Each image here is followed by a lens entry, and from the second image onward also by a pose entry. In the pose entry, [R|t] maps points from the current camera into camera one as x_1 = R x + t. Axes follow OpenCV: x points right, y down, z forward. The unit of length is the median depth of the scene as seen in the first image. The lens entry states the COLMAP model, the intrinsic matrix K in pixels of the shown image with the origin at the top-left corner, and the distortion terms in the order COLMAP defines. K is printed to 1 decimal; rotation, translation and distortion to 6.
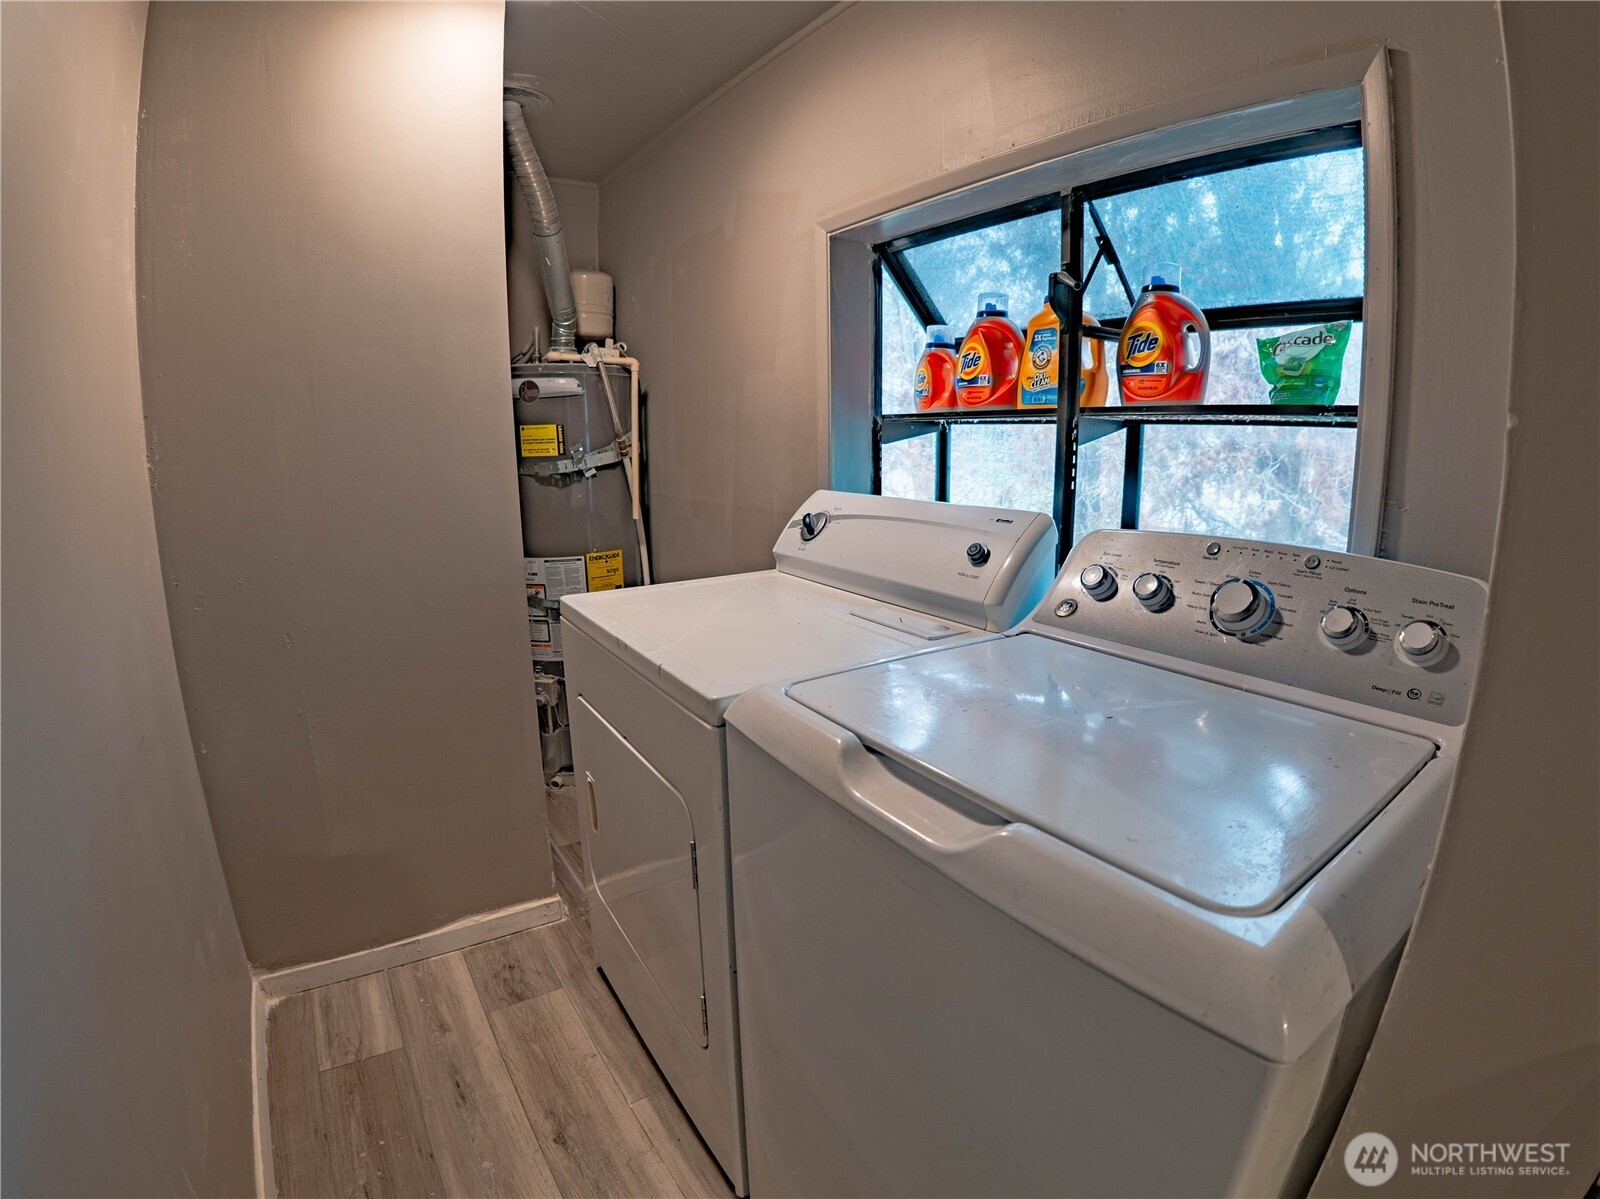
lens RADIAL K [[761.4, 0, 803.7], [0, 761.4, 598.6], [0, 0, 1]] dist [-0.114728, 0.000251]
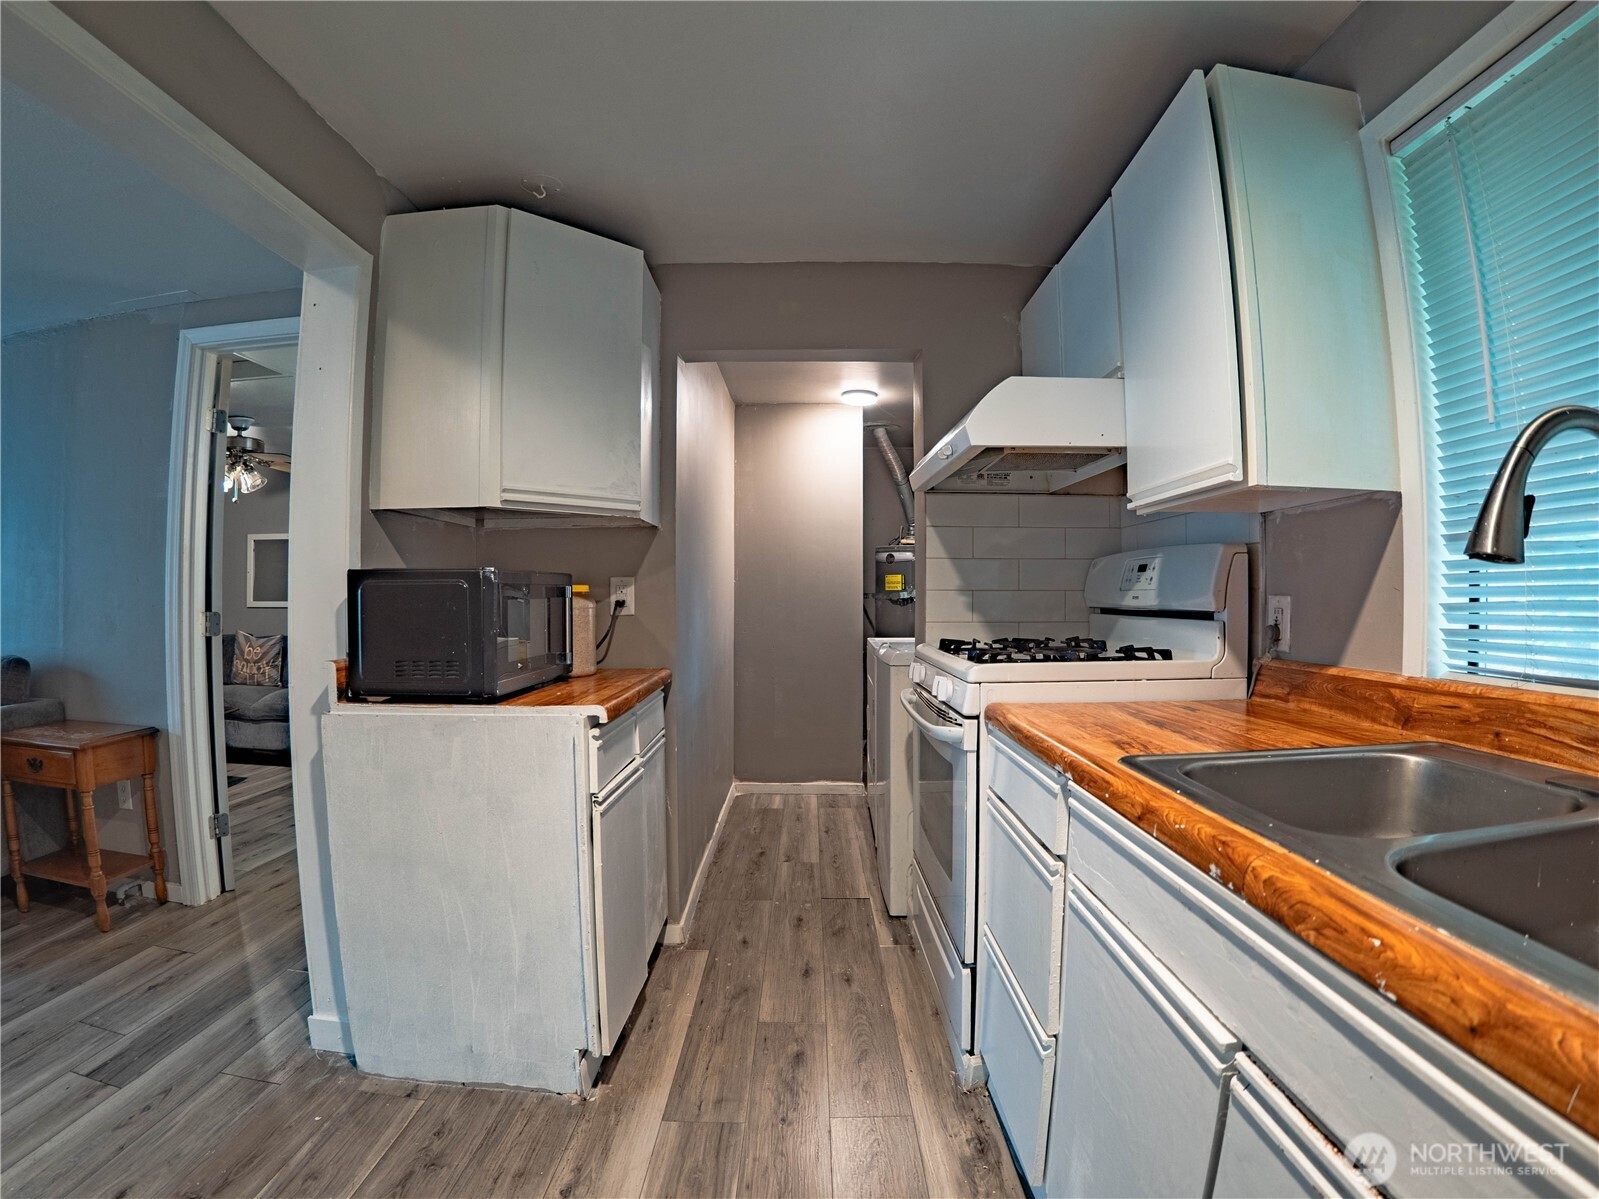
lens RADIAL K [[738.0, 0, 799.0], [0, 738.0, 591.4], [0, 0, 1]] dist [-0.141026, 0.014078]
pose [[0.825092, 0.004965, -0.564977, 0.833607], [-0.126946, 0.976023, -0.176816, 0.292278], [0.550552, 0.217611, 0.805939, -1.103407]]
